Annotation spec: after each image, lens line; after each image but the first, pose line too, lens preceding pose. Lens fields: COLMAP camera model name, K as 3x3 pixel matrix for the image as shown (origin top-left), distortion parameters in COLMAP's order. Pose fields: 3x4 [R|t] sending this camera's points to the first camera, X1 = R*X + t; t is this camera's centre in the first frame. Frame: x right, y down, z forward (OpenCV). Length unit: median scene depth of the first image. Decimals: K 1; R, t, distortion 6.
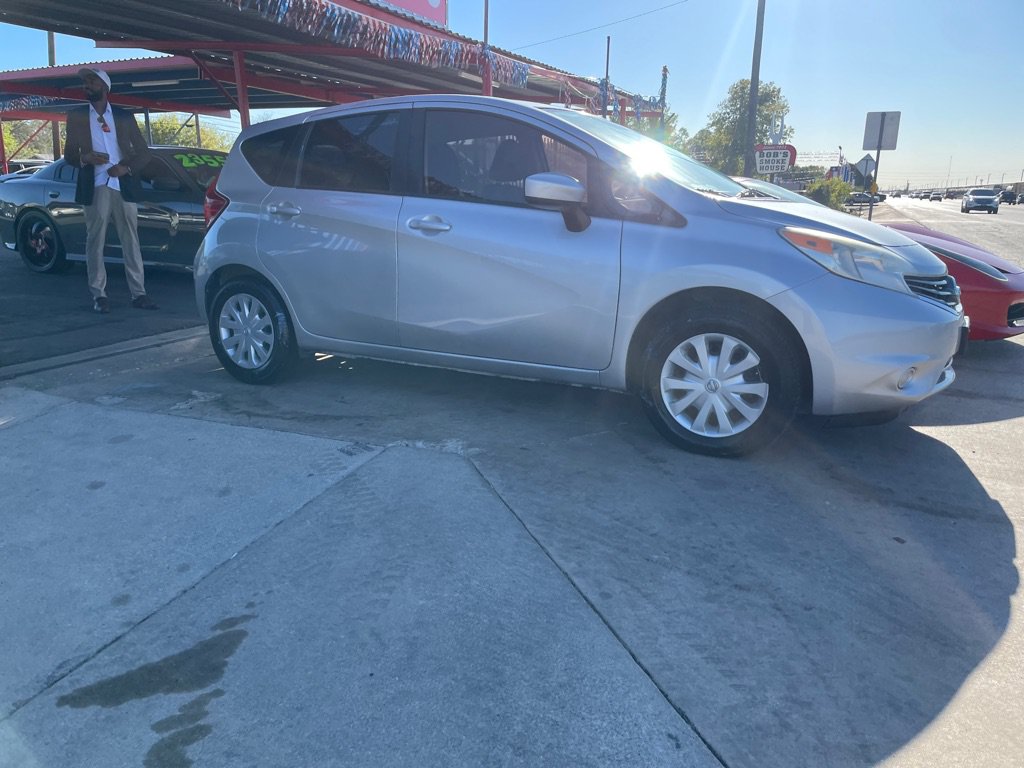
lens RADIAL K [[736.6, 0, 511.6], [0, 736.6, 387.4], [0, 0, 1]] dist [0.079665, -0.104716]
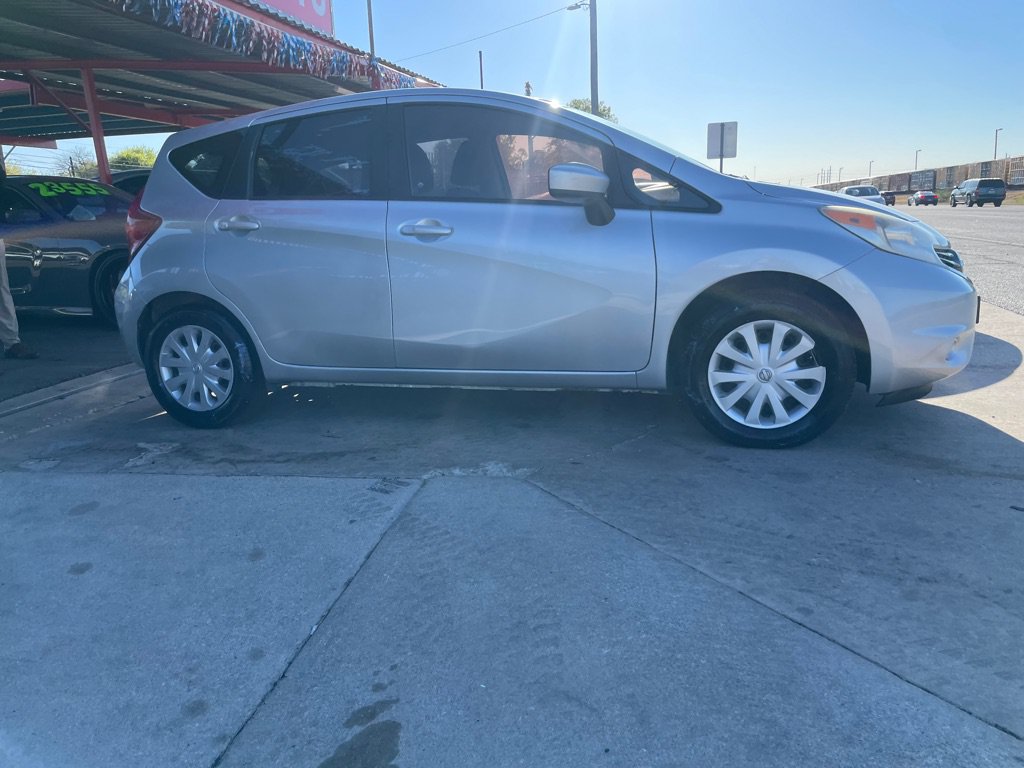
lens RADIAL K [[736.6, 0, 511.6], [0, 736.6, 387.4], [0, 0, 1]] dist [0.079665, -0.104716]
pose [[0.978154, -0.094751, 0.185034, -0.194091], [0.099781, 0.994846, -0.018042, -0.001417], [-0.182370, 0.036111, 0.982567, 0.100082]]
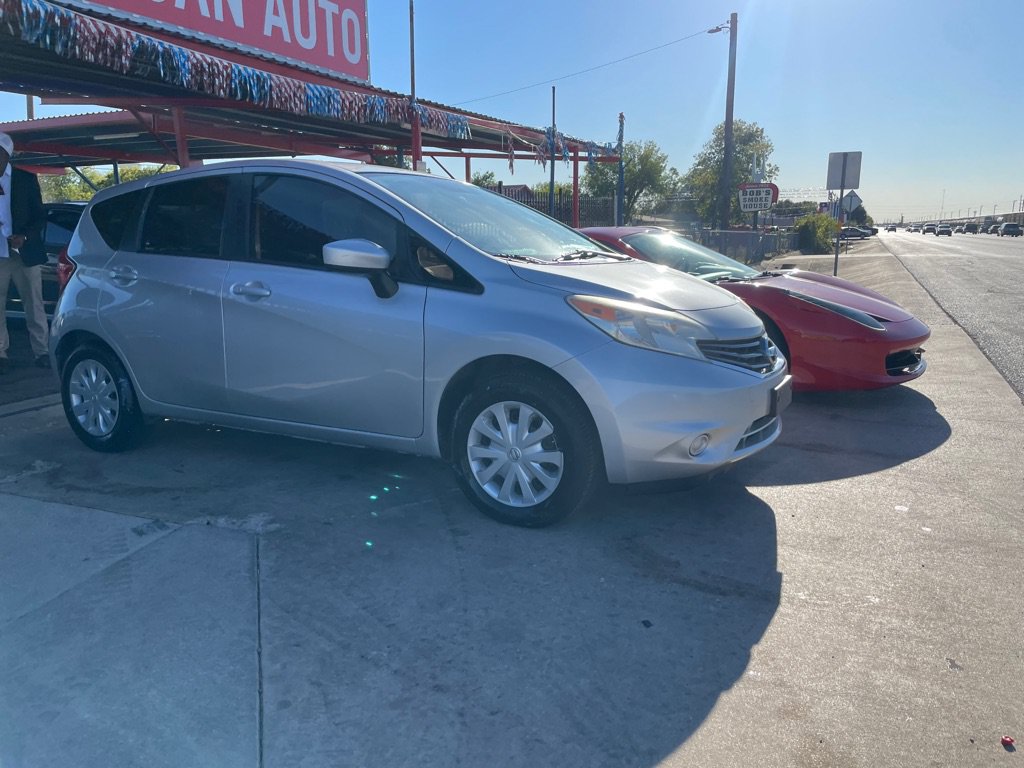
lens RADIAL K [[735.1, 0, 520.8], [0, 735.1, 390.4], [0, 0, 1]] dist [0.076911, -0.096081]
pose [[0.999768, -0.018779, 0.010553, 0.231050], [0.019243, 0.998767, -0.045753, -0.035975], [-0.009681, 0.045946, 0.998897, 0.023537]]
